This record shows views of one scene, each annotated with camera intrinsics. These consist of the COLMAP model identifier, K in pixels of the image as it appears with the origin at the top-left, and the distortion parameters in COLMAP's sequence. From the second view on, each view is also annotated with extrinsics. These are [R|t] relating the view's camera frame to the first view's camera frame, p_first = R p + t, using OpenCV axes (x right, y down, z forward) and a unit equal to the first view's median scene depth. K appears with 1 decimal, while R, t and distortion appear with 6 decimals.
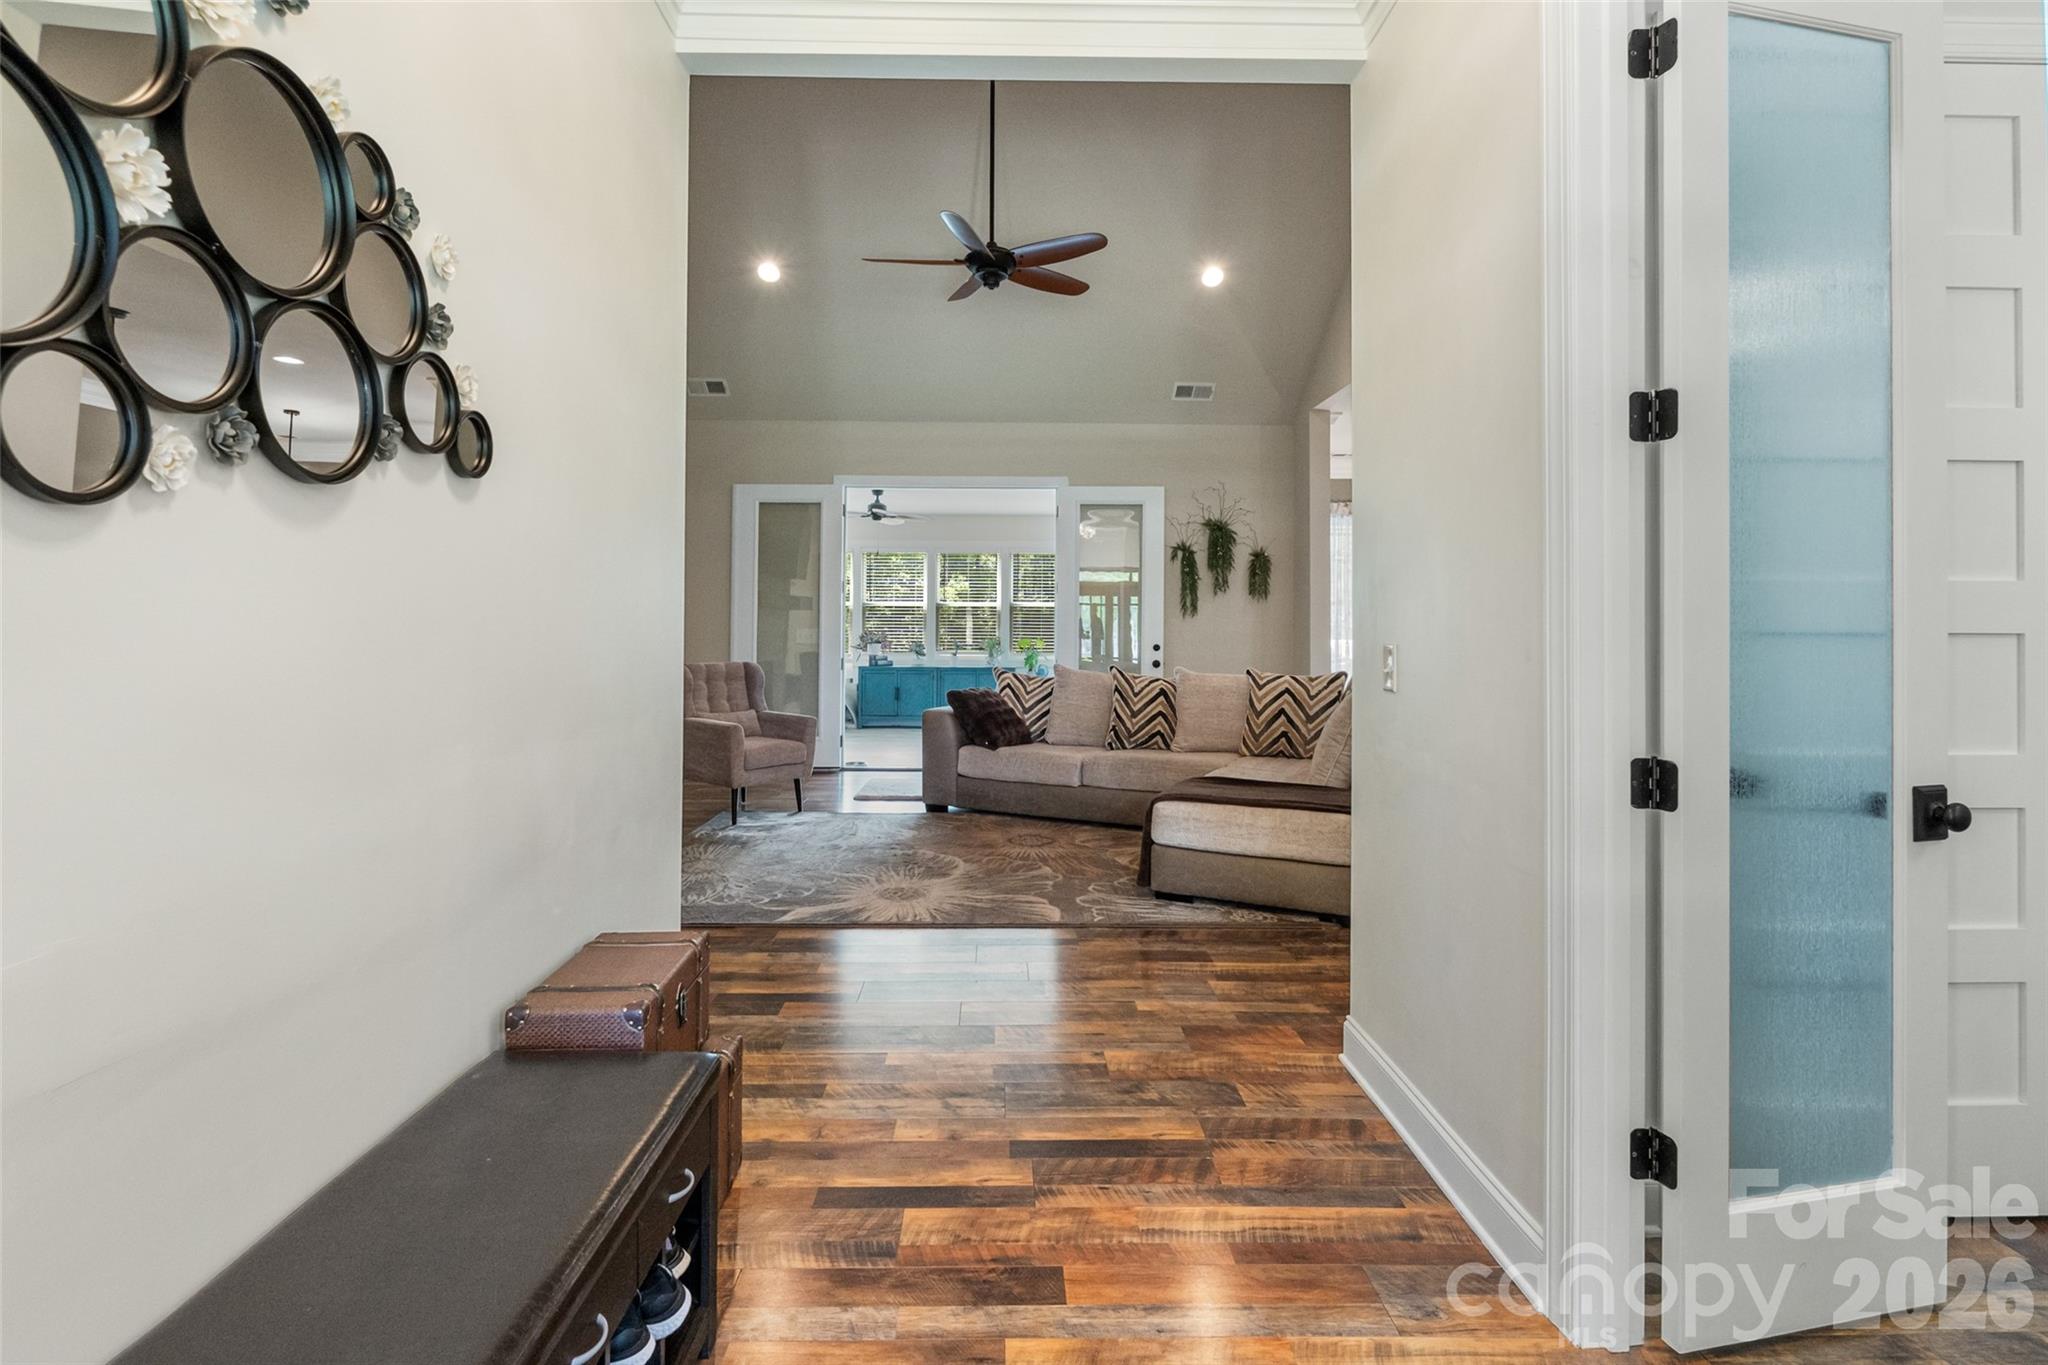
lens RADIAL K [[965.5, 0, 990.3], [0, 965.5, 618.9], [0, 0, 1]] dist [-0.008622, 0.002238]
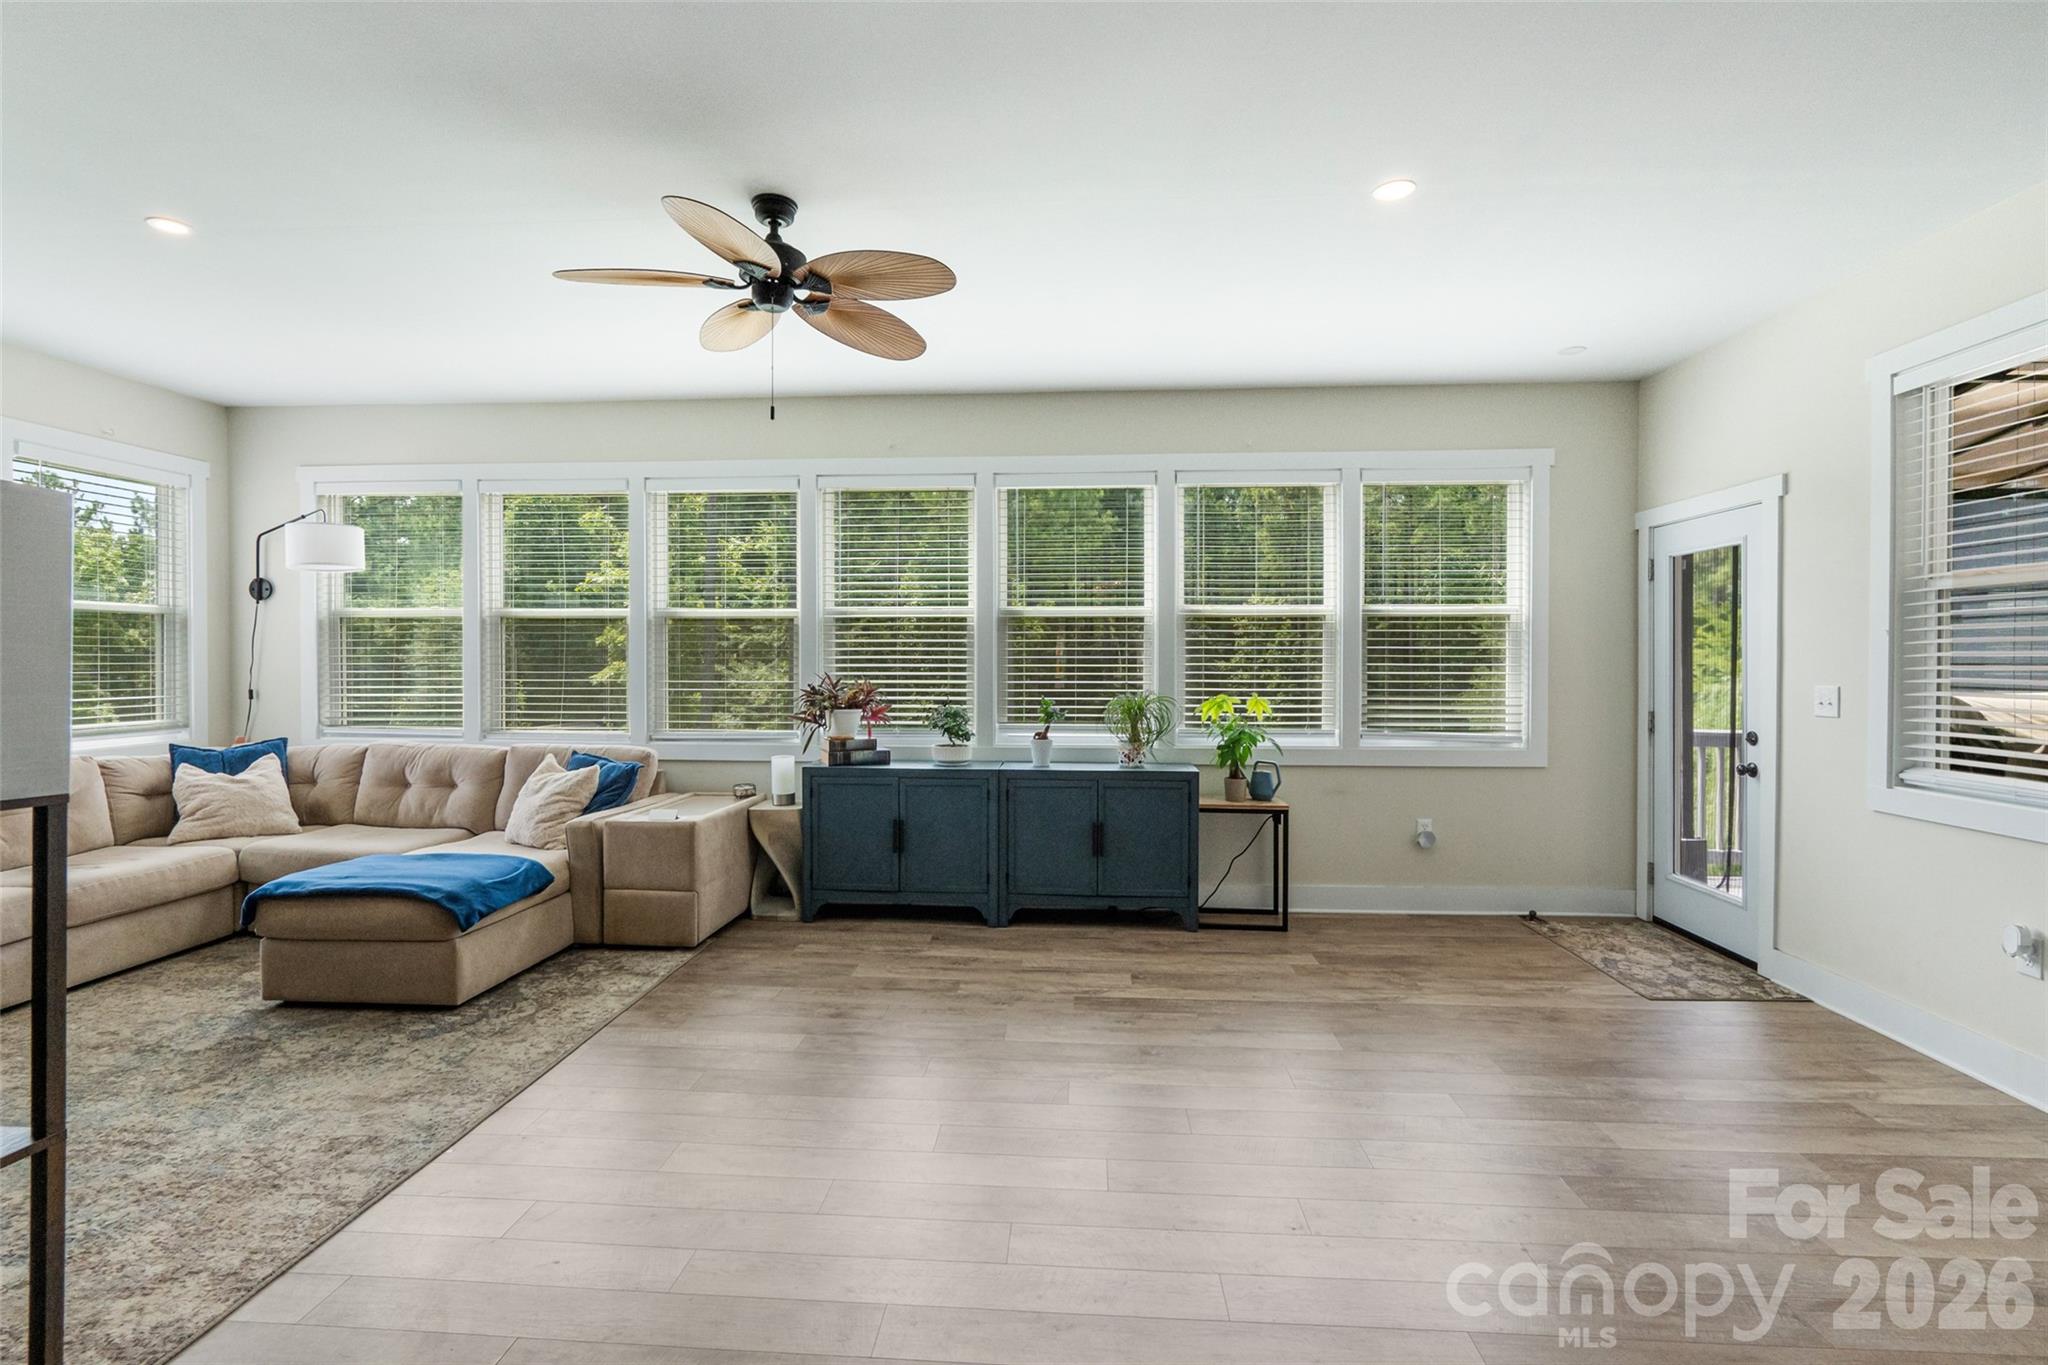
lens RADIAL K [[965.5, 0, 1027.4], [0, 965.5, 670.0], [0, 0, 1]] dist [-0.008622, 0.002238]
pose [[0.998140, -0.002337, -0.060912, -0.029324], [0.003676, 0.999754, 0.021882, 0.001381], [0.060845, -0.022065, 0.997903, 0.922217]]
